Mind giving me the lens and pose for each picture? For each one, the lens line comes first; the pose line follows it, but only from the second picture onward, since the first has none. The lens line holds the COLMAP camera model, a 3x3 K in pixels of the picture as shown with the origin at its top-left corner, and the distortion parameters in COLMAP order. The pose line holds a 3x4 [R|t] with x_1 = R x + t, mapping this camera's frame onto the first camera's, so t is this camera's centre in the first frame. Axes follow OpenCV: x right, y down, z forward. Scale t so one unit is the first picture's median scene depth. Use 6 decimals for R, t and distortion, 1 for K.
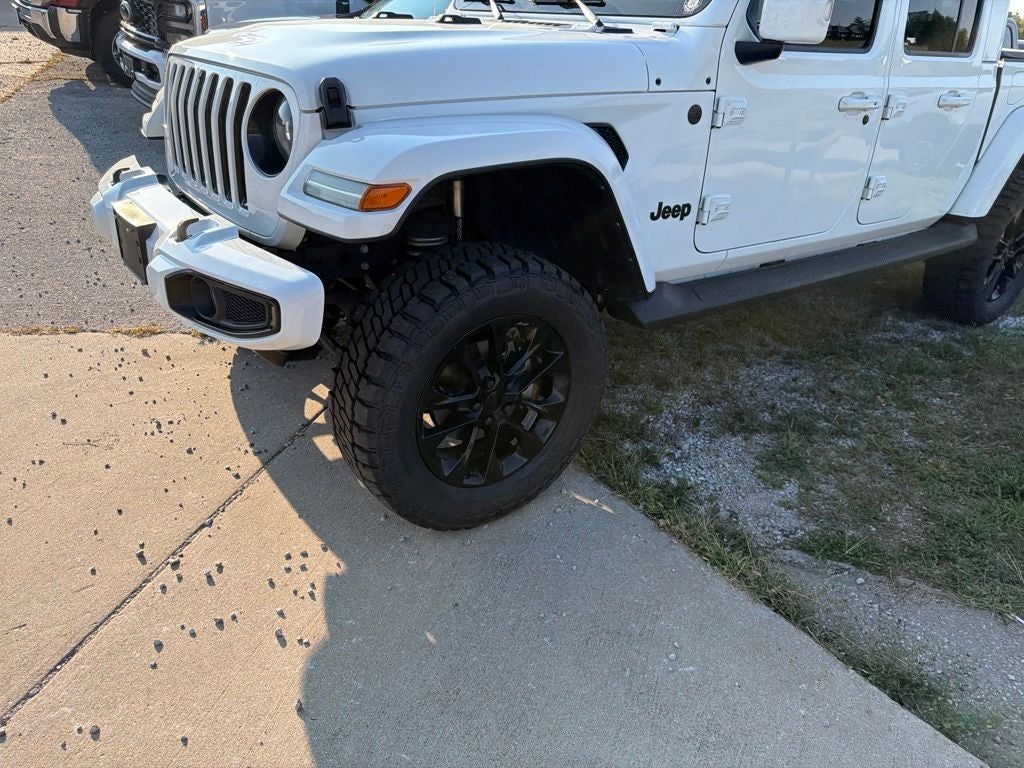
lens RADIAL K [[727.1, 0, 508.7], [0, 727.1, 388.8], [0, 0, 1]] dist [0.042914, -0.043617]
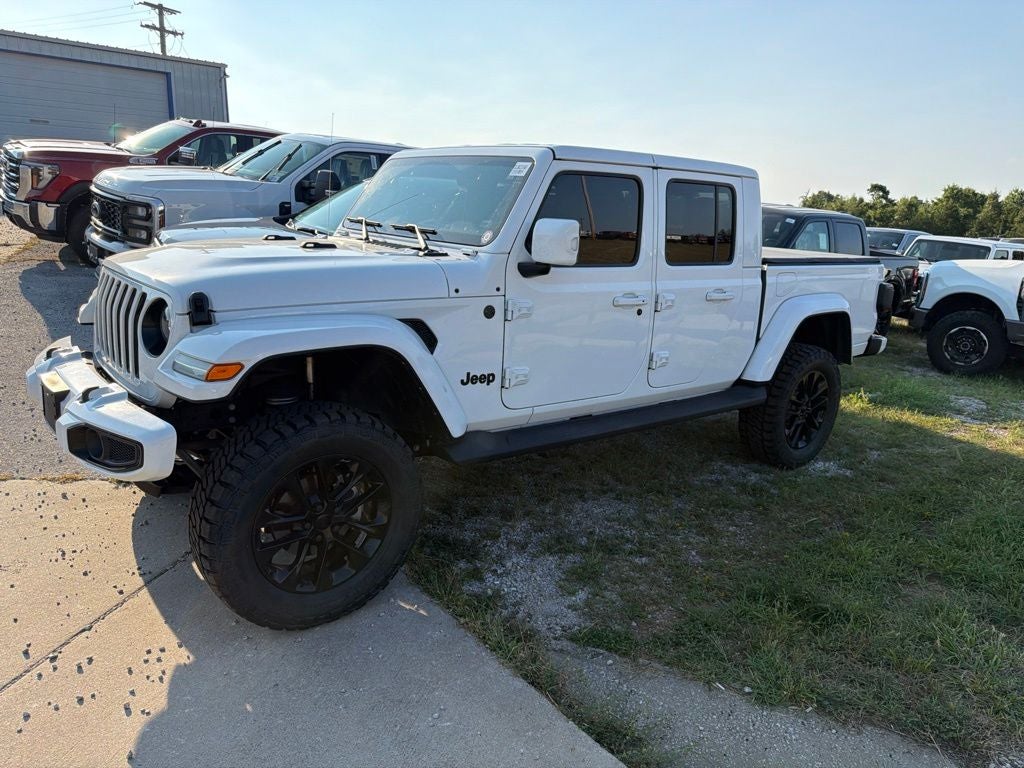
lens RADIAL K [[726.7, 0, 519.6], [0, 726.7, 389.3], [0, 0, 1]] dist [0.043294, -0.054449]
pose [[0.998466, -0.002513, 0.055312, 0.228159], [0.014186, 0.977238, -0.211673, 0.058656], [-0.053521, 0.212133, 0.975774, -0.299612]]
